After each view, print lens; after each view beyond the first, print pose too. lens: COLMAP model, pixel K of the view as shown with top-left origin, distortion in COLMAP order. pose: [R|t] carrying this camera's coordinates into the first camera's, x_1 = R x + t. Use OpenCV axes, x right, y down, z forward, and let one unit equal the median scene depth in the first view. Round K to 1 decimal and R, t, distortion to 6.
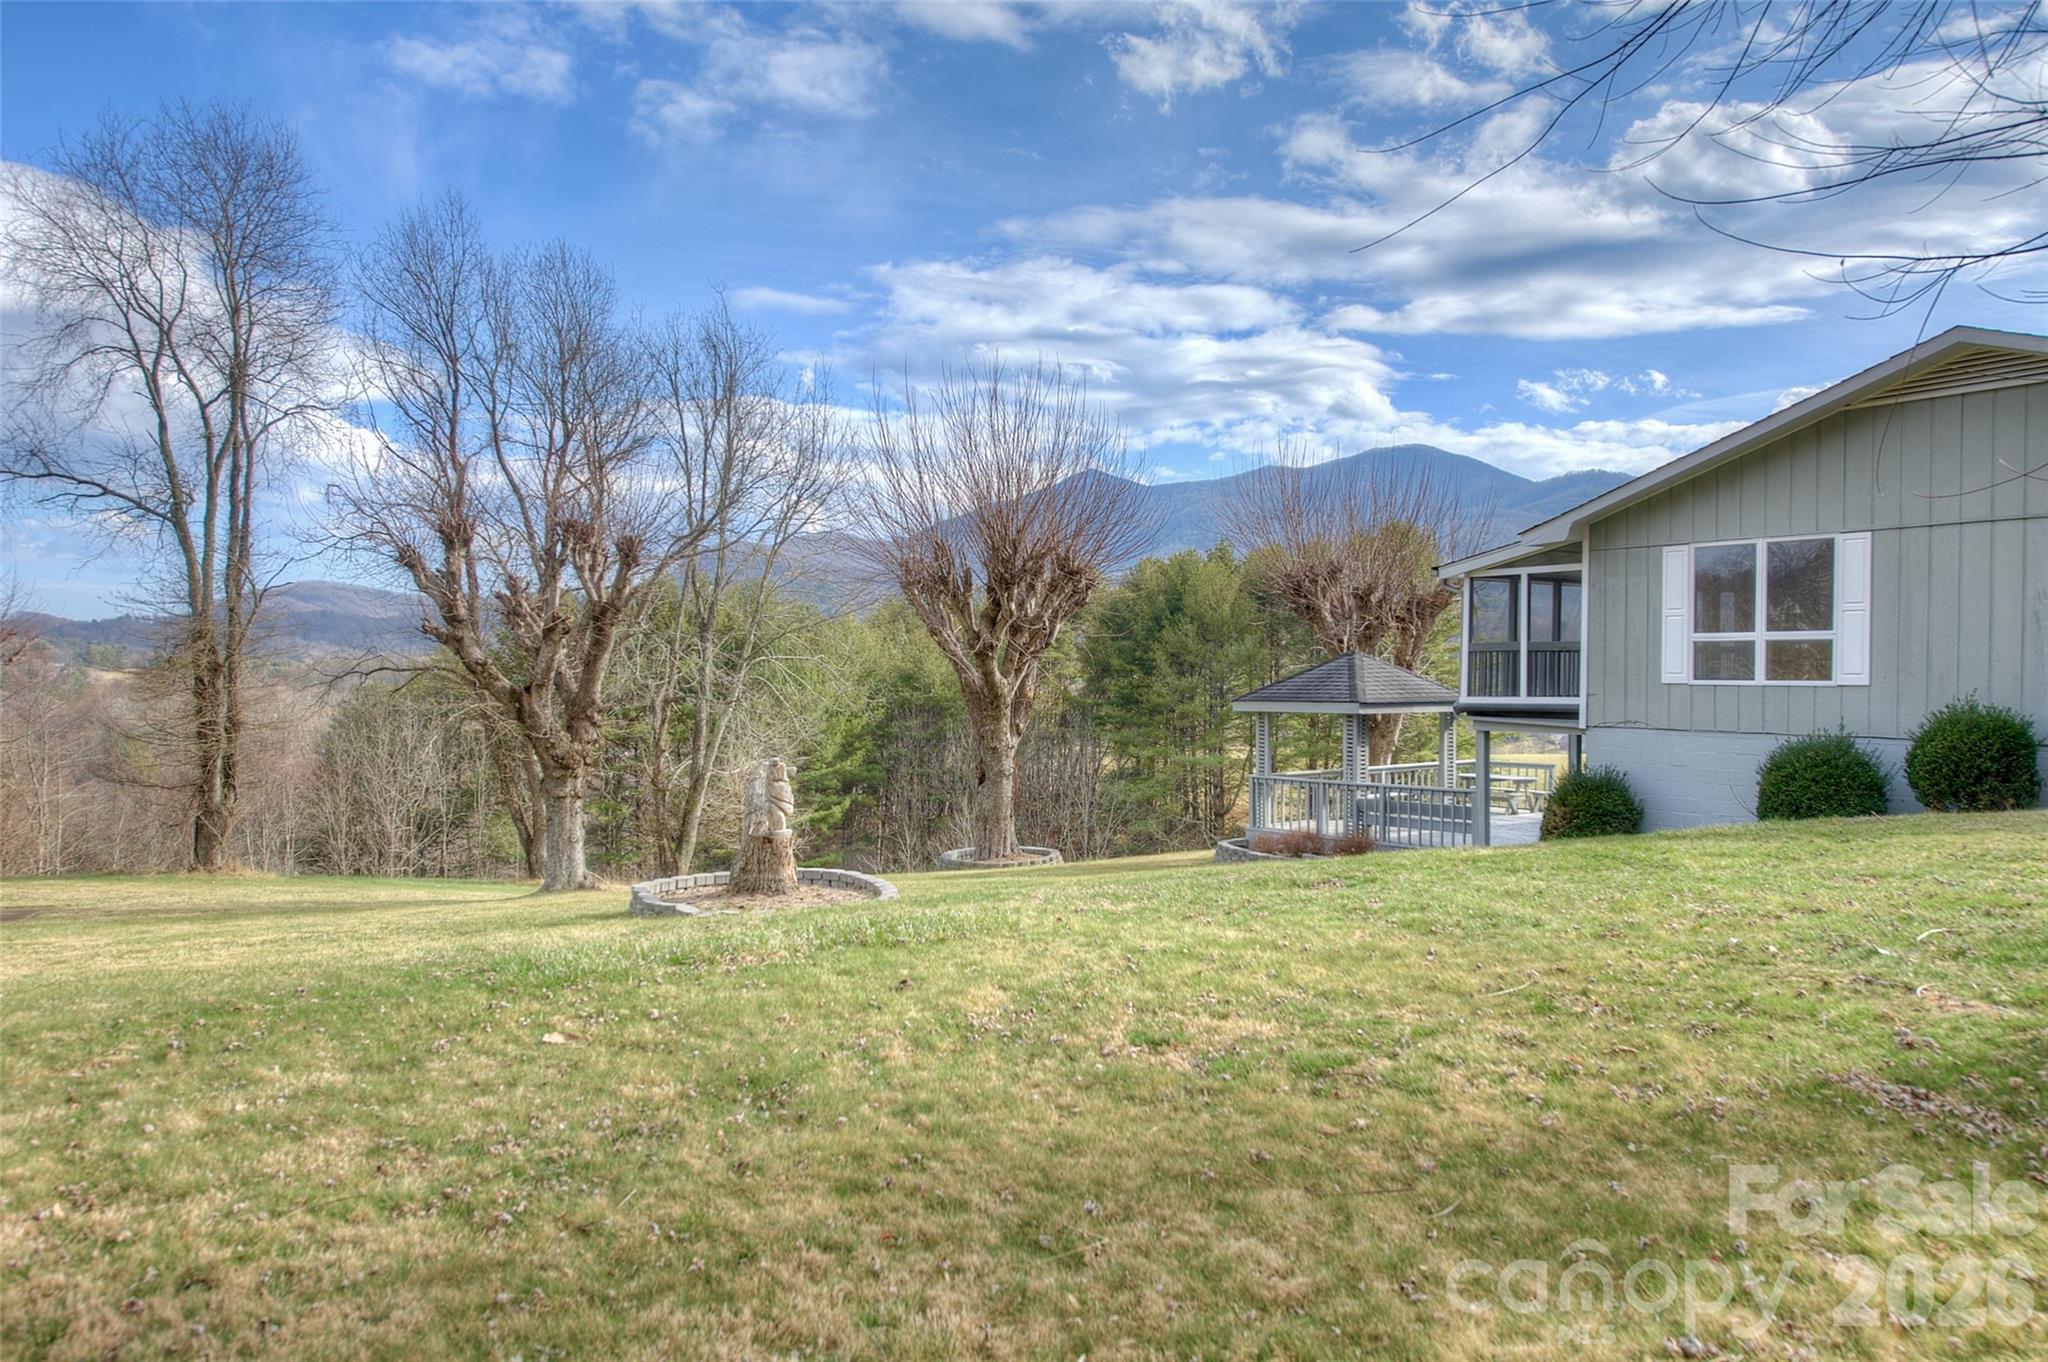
lens RADIAL K [[1363.6, 0, 1020.2], [0, 1363.6, 676.0], [0, 0, 1]] dist [0.003527, -0.002364]
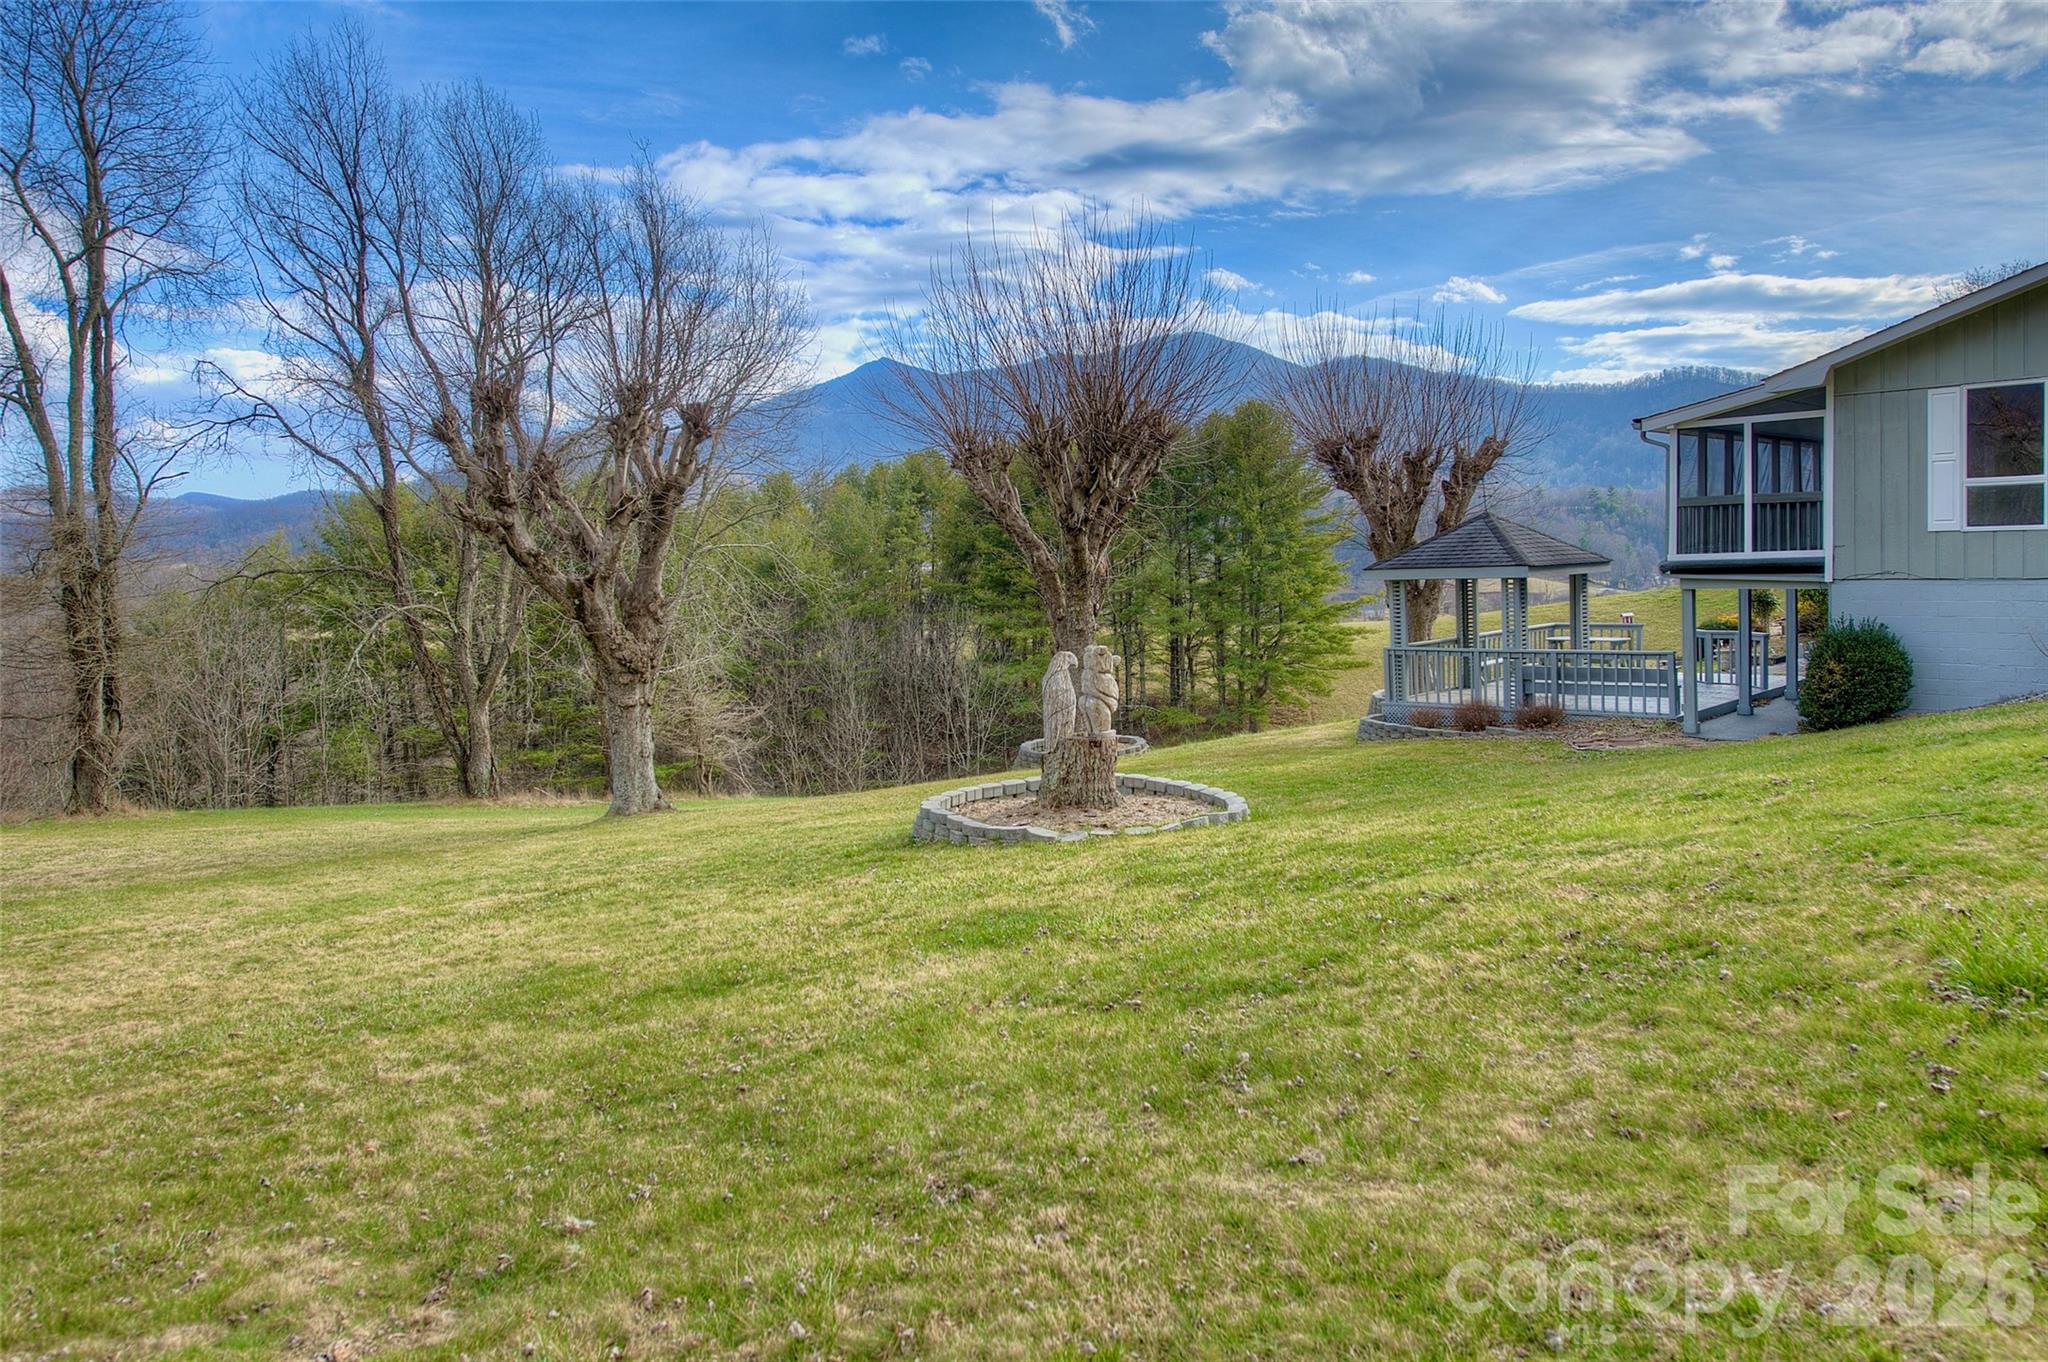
lens RADIAL K [[1350.8, 0, 1074.0], [0, 1350.8, 596.6], [0, 0, 1]] dist [-0.001557, -0.000093]
pose [[0.986100, -0.035568, 0.162301, -0.192366], [0.031263, 0.999090, 0.029000, 0.003201], [-0.163185, -0.023522, 0.986315, 0.108478]]
